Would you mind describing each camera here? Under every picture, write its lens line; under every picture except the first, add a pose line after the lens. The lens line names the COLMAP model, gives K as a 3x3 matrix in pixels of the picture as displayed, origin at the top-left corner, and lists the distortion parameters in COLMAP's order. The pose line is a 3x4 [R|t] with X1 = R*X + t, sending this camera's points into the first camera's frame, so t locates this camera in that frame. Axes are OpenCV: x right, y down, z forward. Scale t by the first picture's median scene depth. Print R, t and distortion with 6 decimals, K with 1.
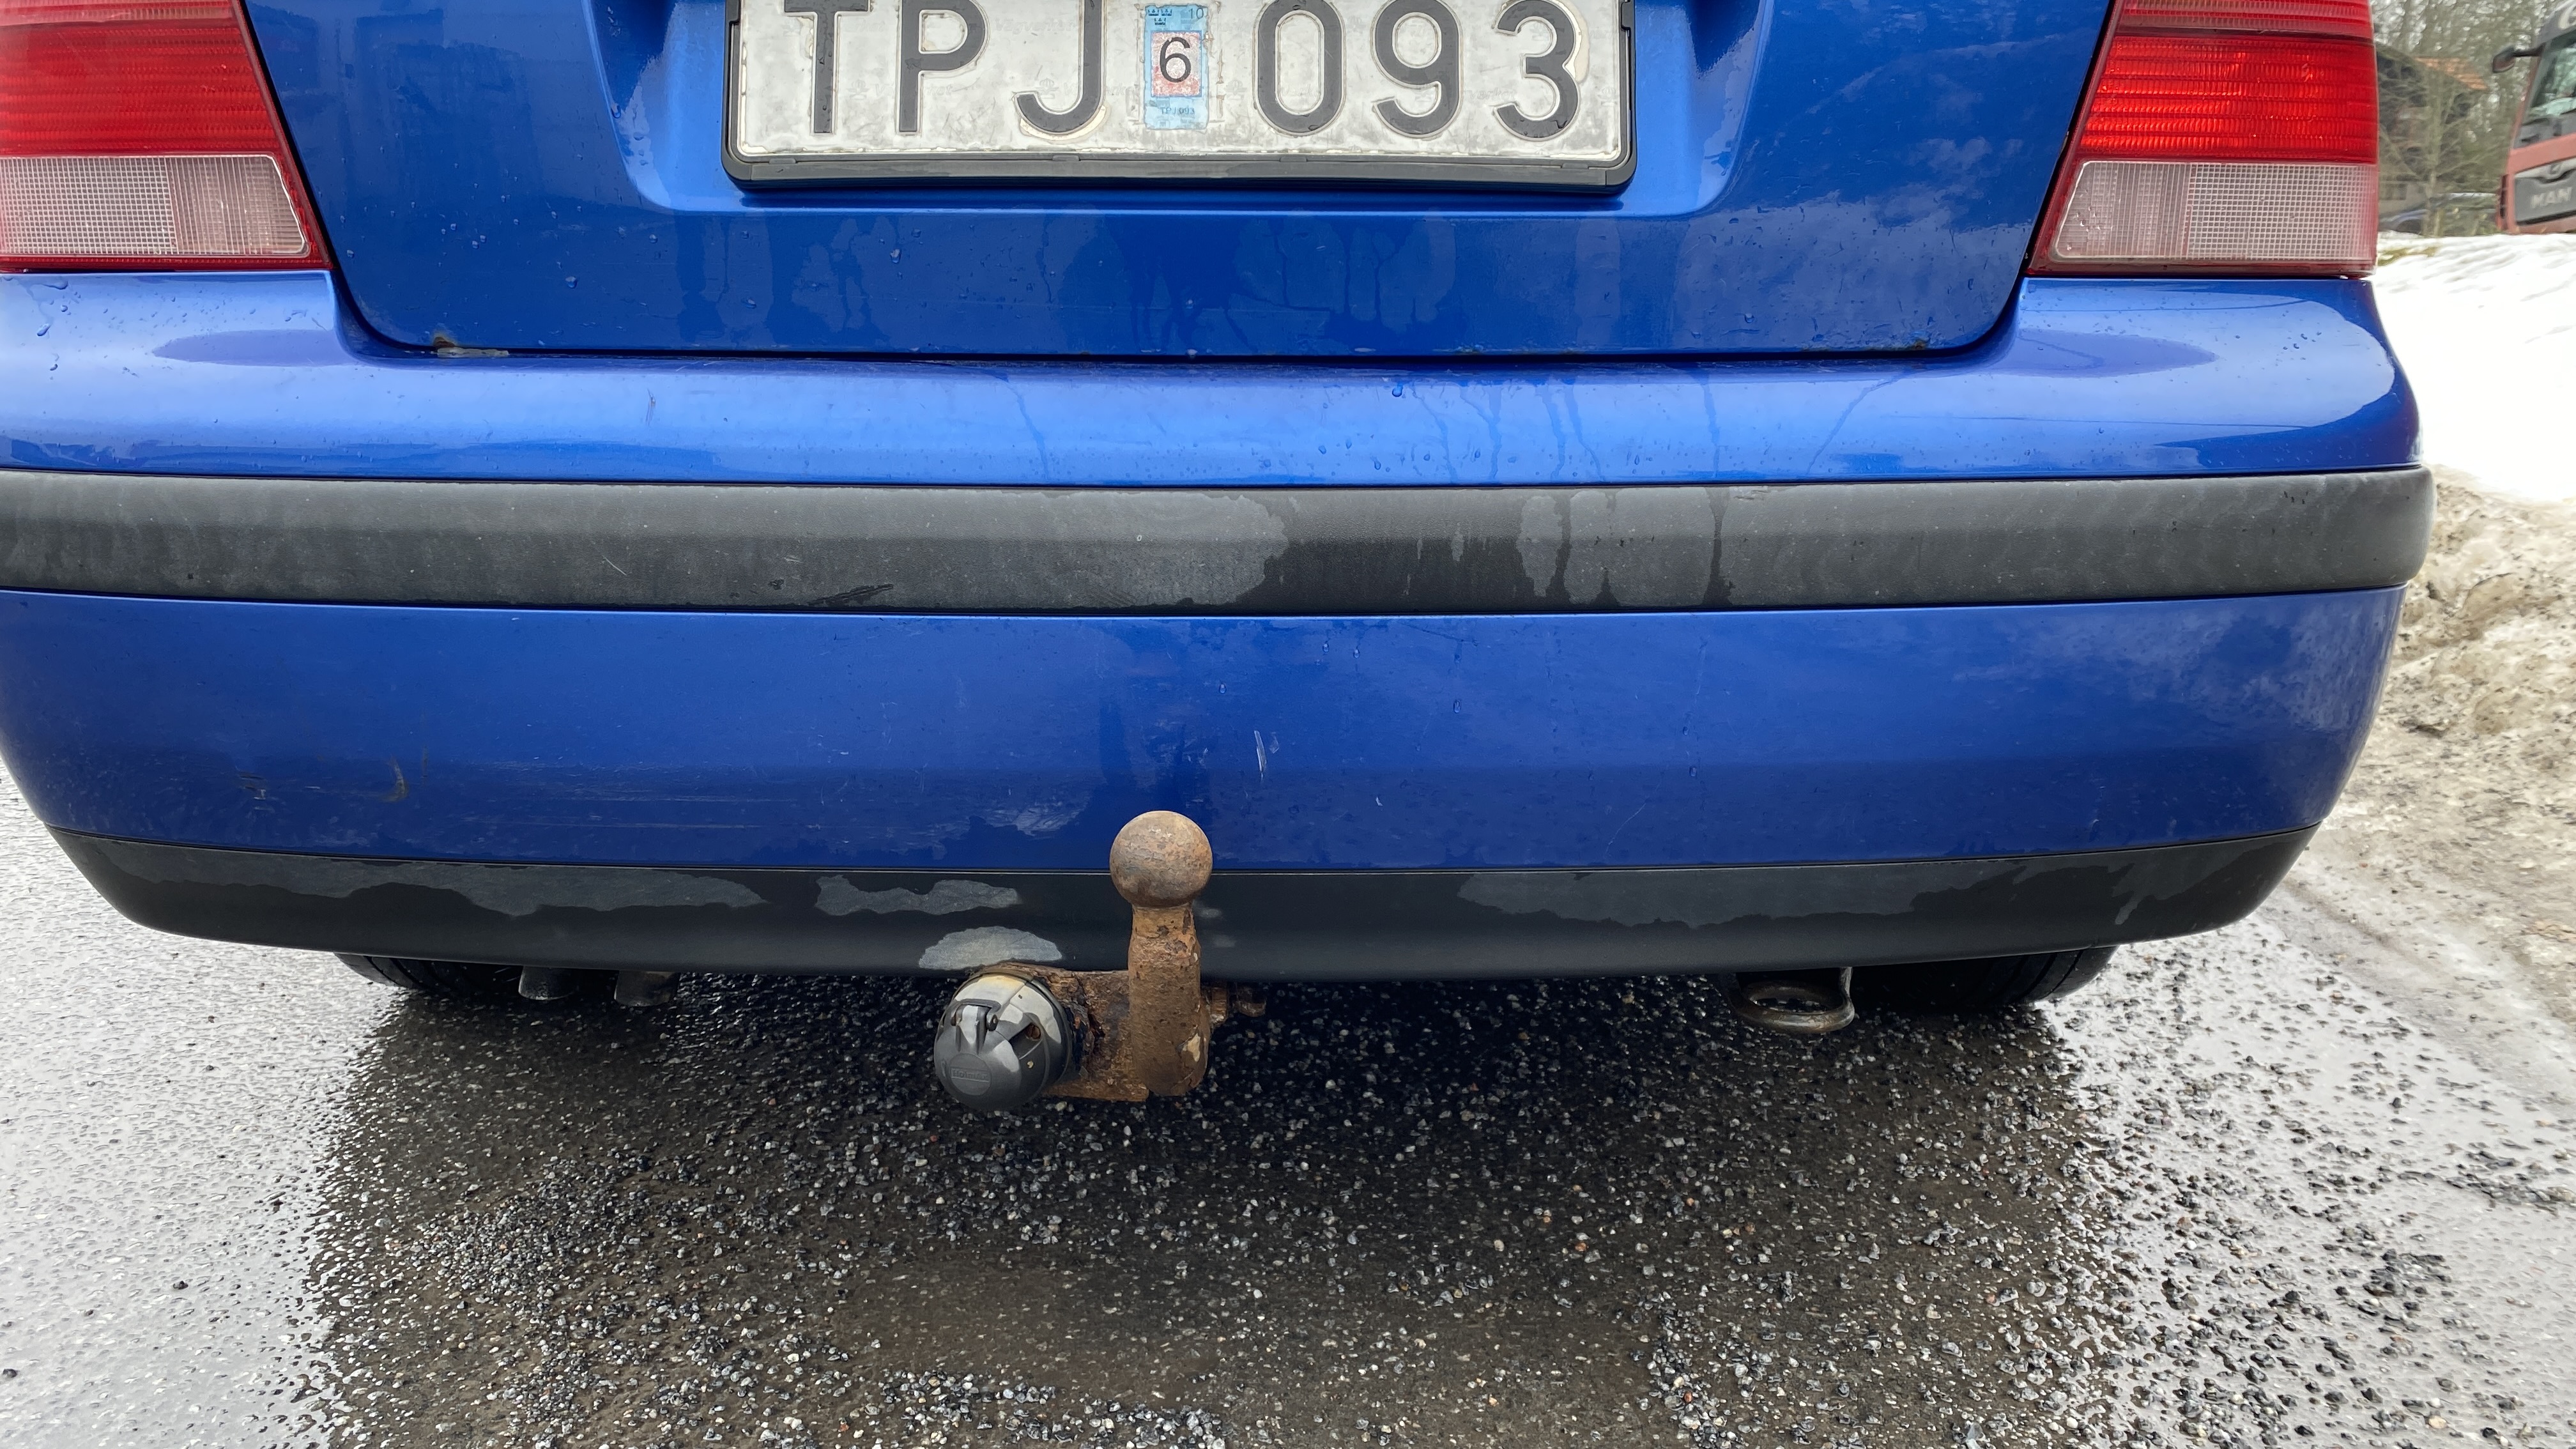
lens RADIAL K [[1997.9, 0, 1299.0], [0, 1997.9, 731.1], [0, 0, 1]] dist [-0.016742, -0.002969]
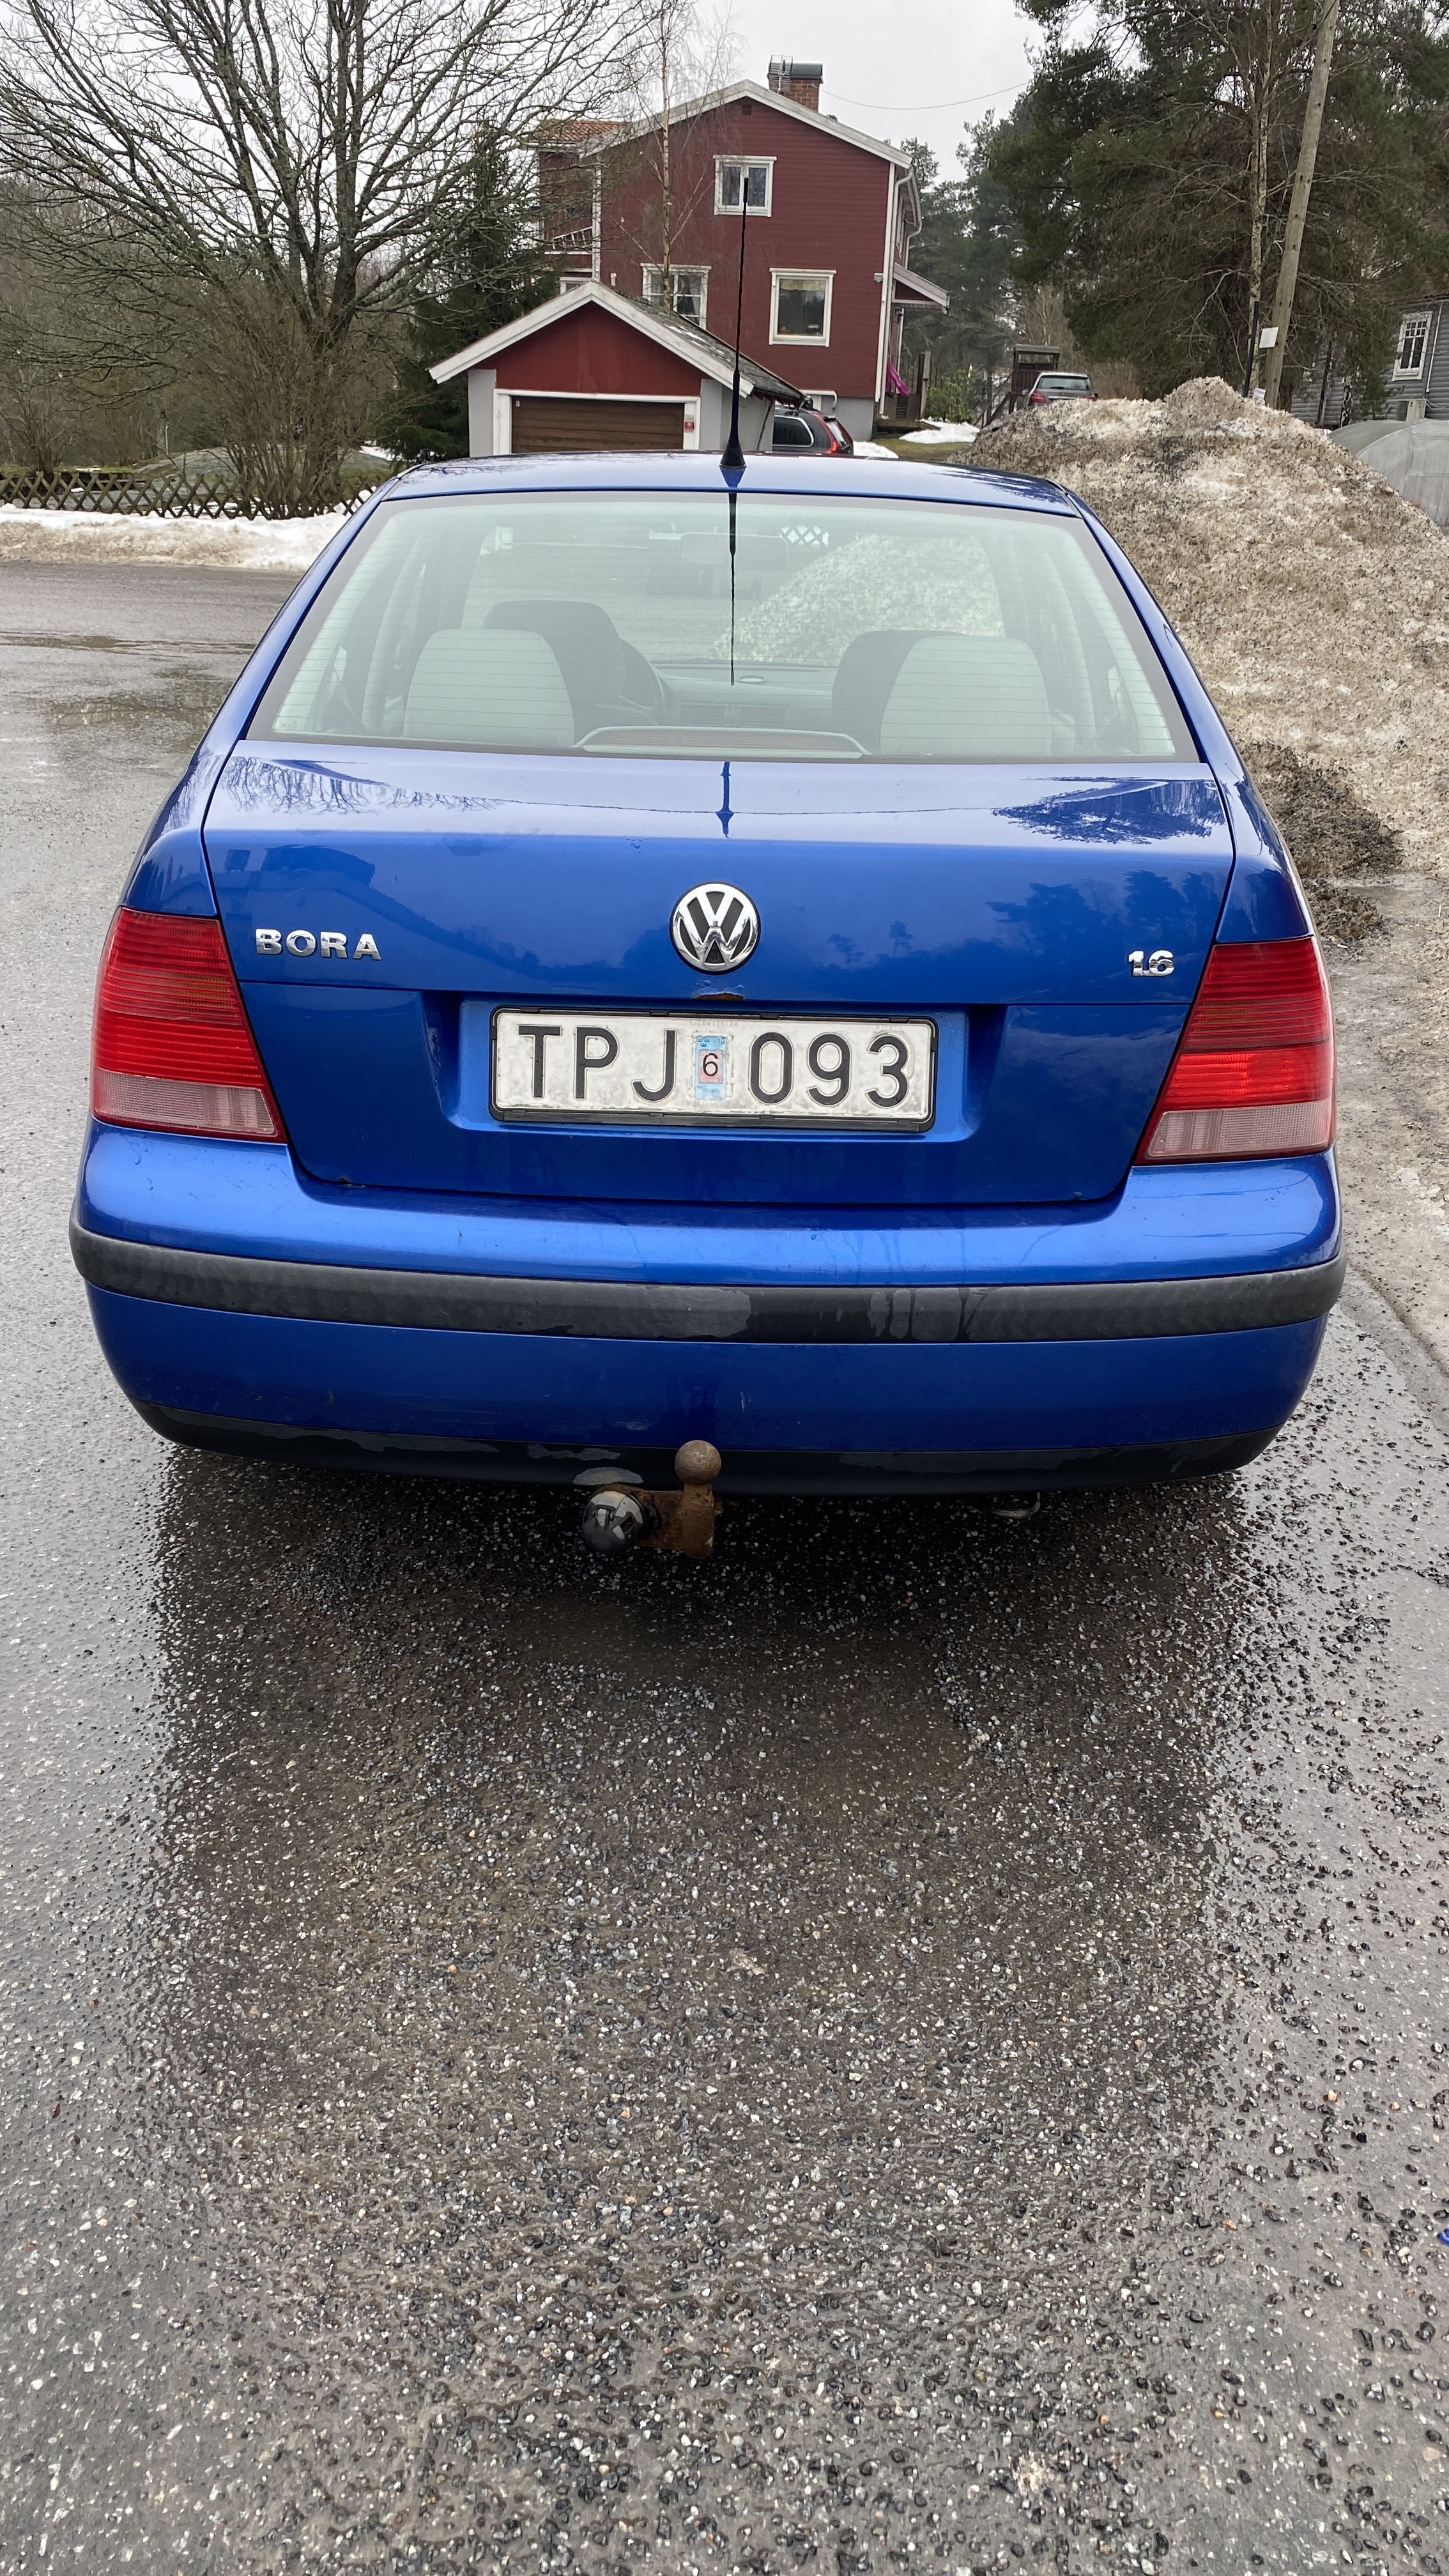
lens RADIAL K [[1997.9, 0, 711.1], [0, 1997.9, 1272.4], [0, 0, 1]] dist [-0.016742, -0.002969]
pose [[0.999488, 0.027095, -0.016997, -0.017354], [-0.023957, 0.986266, 0.163420, -0.380630], [0.021192, -0.162930, 0.986410, -0.865038]]
